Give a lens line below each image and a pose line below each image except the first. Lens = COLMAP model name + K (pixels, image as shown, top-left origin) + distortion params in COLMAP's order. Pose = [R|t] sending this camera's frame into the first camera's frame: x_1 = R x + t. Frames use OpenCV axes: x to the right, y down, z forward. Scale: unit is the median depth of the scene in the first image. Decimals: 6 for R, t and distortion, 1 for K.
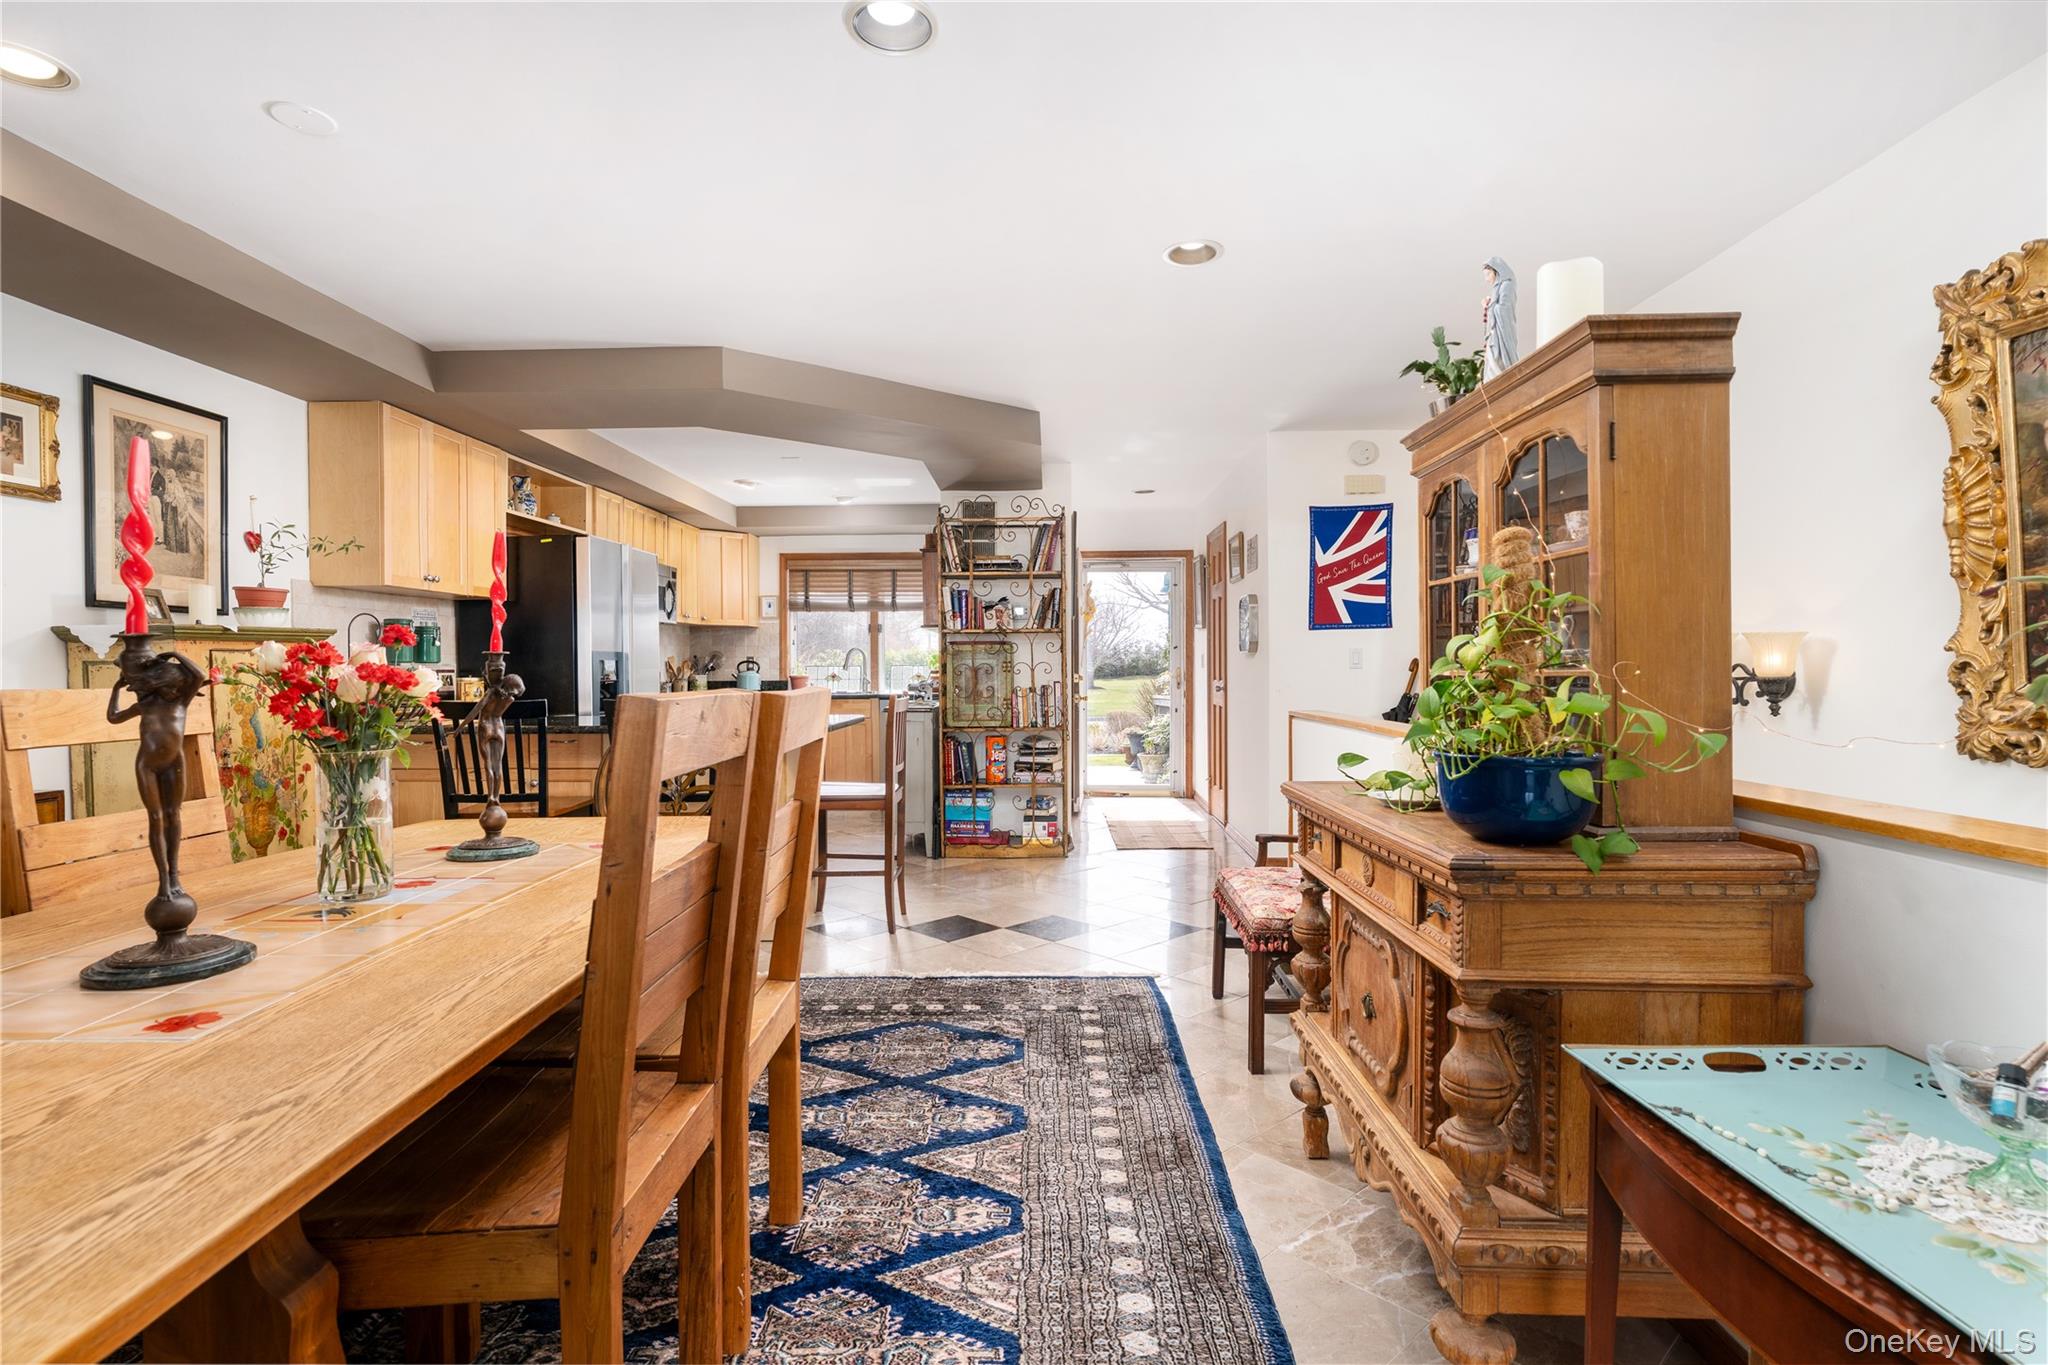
lens RADIAL K [[1020.6, 0, 1024.0], [0, 1020.6, 682.5], [0, 0, 1]] dist [-0.001726, -0.000249]
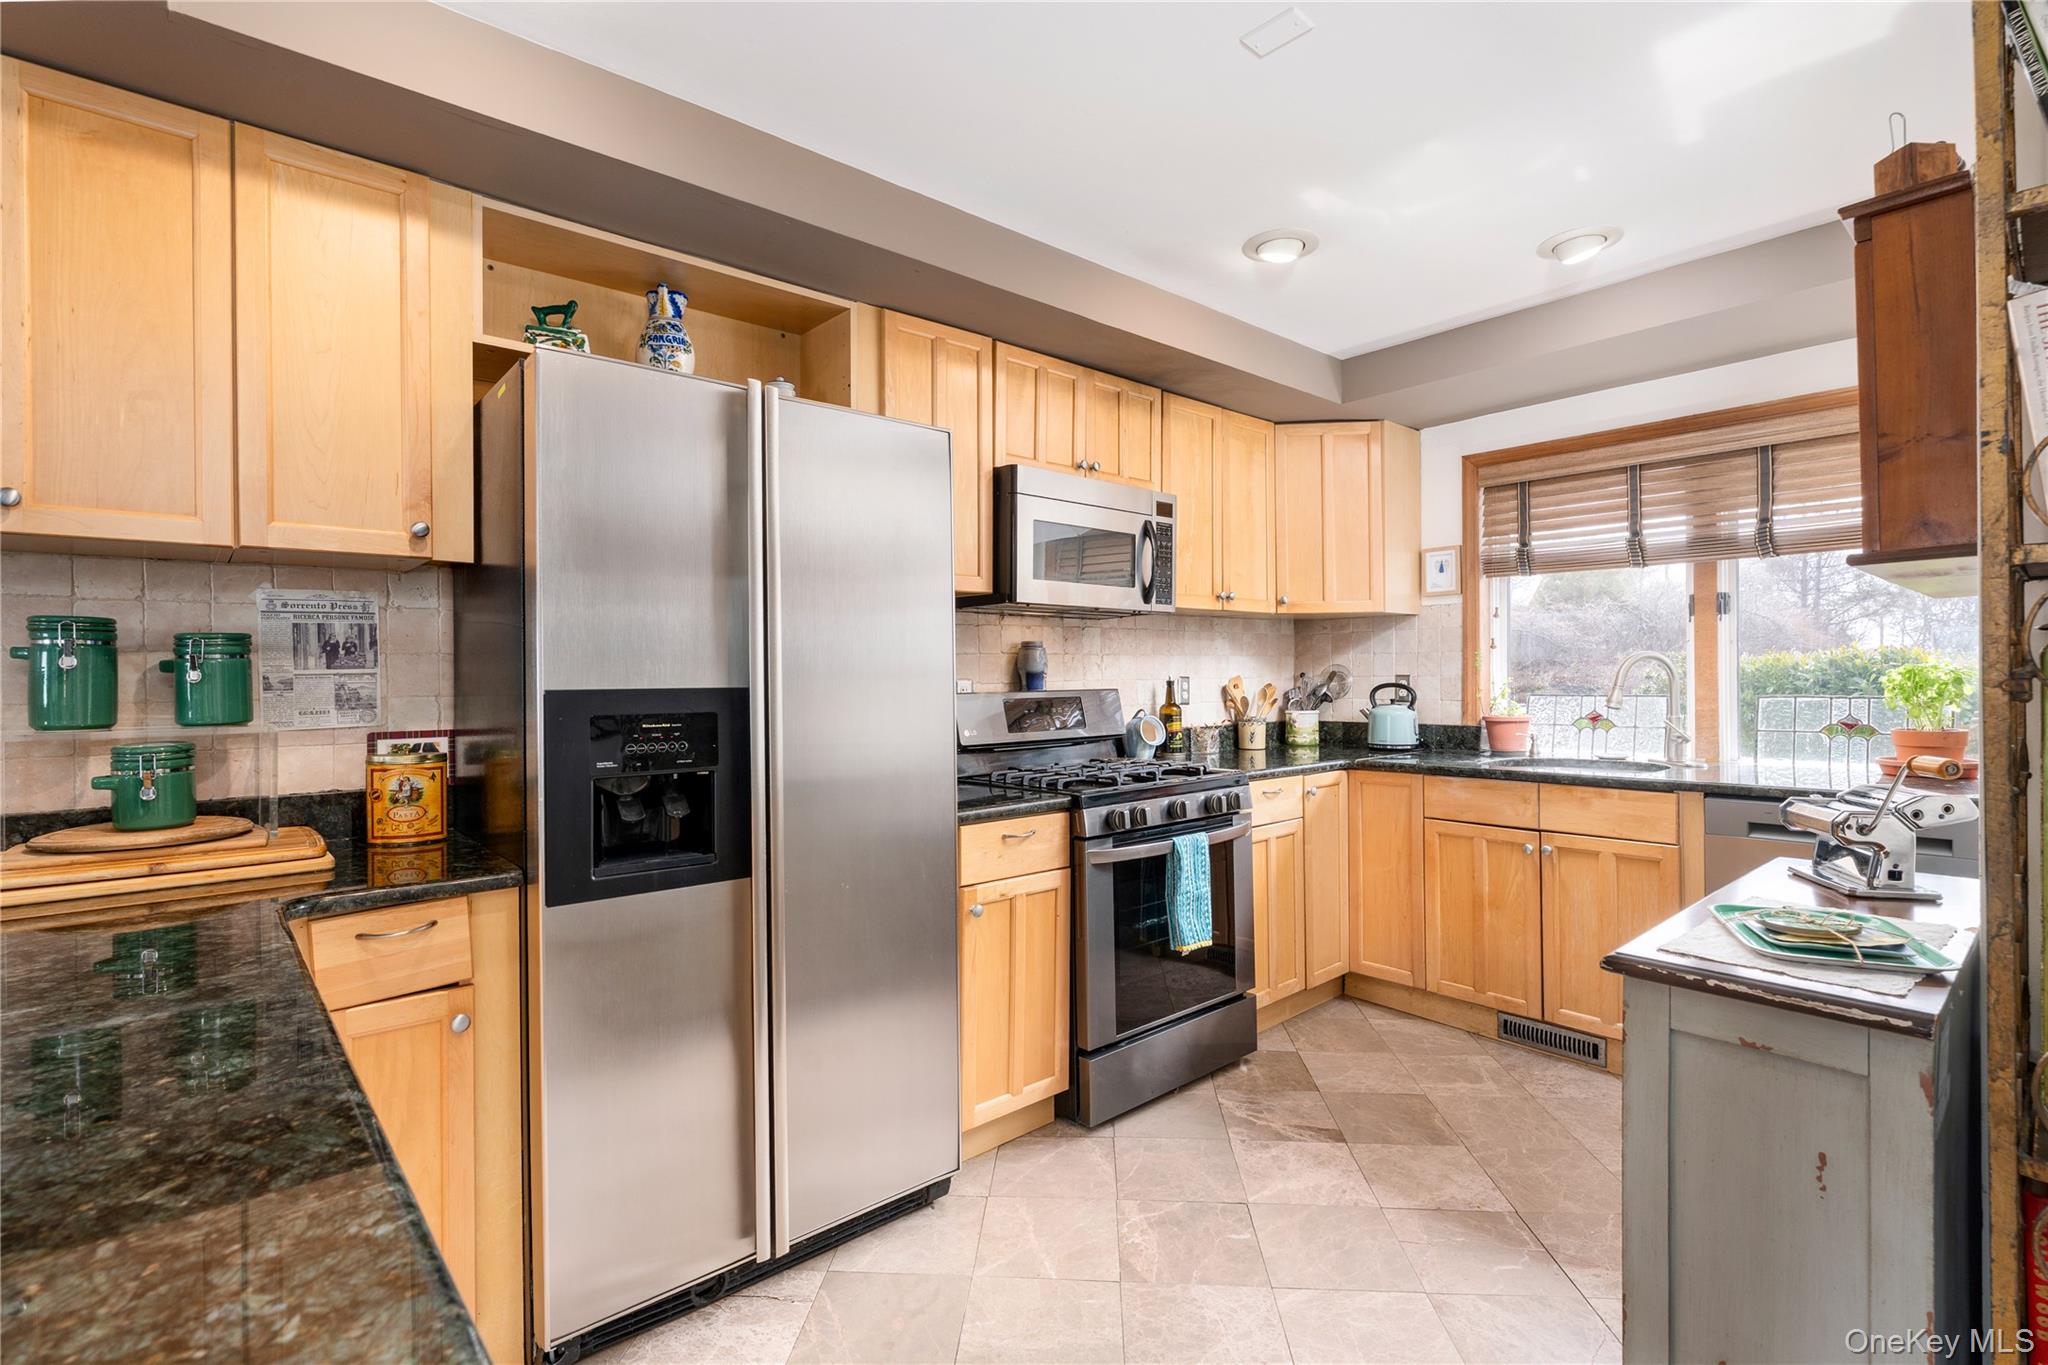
lens RADIAL K [[949.7, 0, 1022.7], [0, 949.7, 676.2], [0, 0, 1]] dist [-0.003418, -0.000372]
pose [[0.677536, -0.001477, -0.735488, -0.076678], [-0.004203, 0.999974, -0.005880, -0.029651], [0.735477, 0.007076, 0.677512, 0.774422]]
